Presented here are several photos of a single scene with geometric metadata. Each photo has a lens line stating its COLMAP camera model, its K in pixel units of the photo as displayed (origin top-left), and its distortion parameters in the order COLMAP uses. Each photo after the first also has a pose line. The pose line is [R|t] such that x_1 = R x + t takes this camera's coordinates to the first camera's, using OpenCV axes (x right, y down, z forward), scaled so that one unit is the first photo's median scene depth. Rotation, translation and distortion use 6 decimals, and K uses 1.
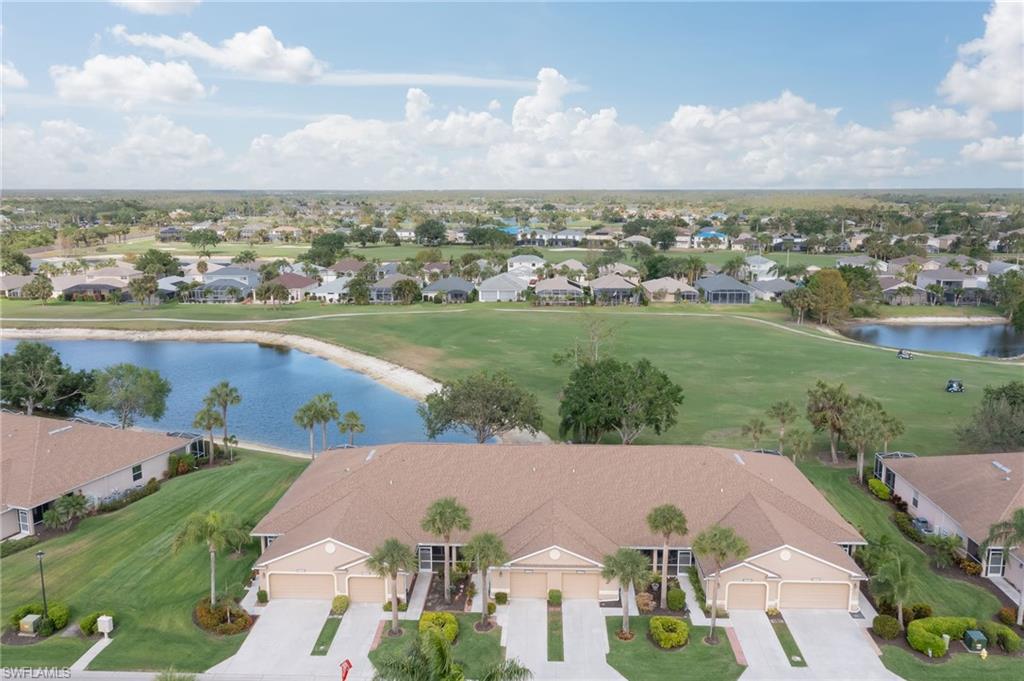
lens RADIAL K [[820.8, 0, 512.0], [0, 820.8, 340.5], [0, 0, 1]] dist [0.002120, 0.006496]
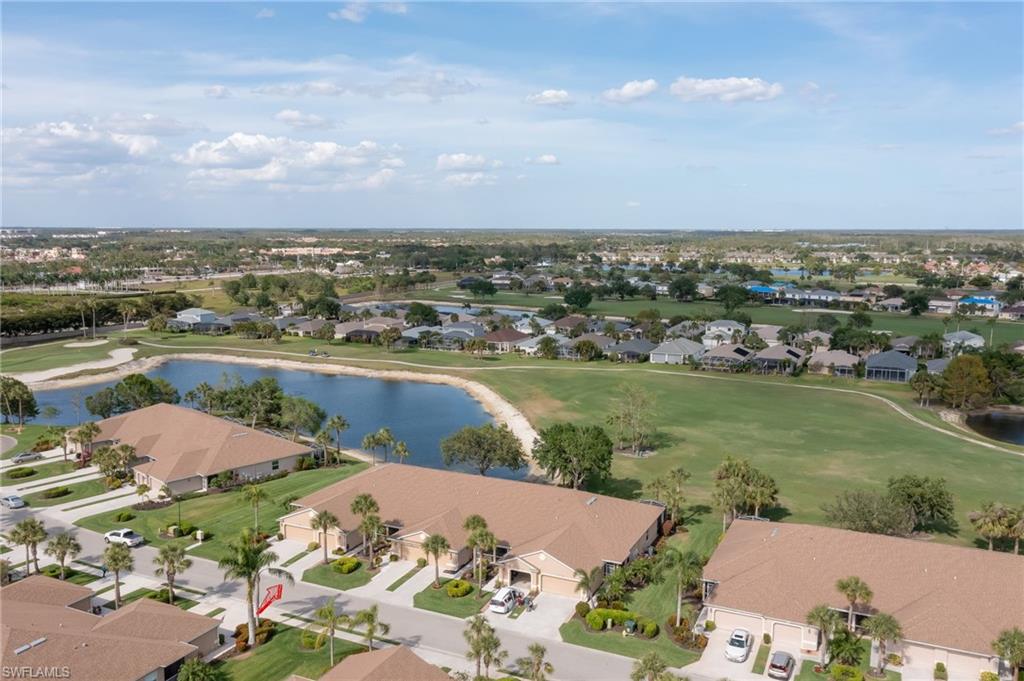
lens RADIAL K [[820.8, 0, 512.0], [0, 820.8, 340.5], [0, 0, 1]] dist [0.002120, 0.006496]
pose [[0.920522, 0.055182, -0.386775, 0.225633], [-0.073481, 0.996761, -0.032675, -0.026246], [0.383719, 0.058498, 0.921595, -0.133322]]
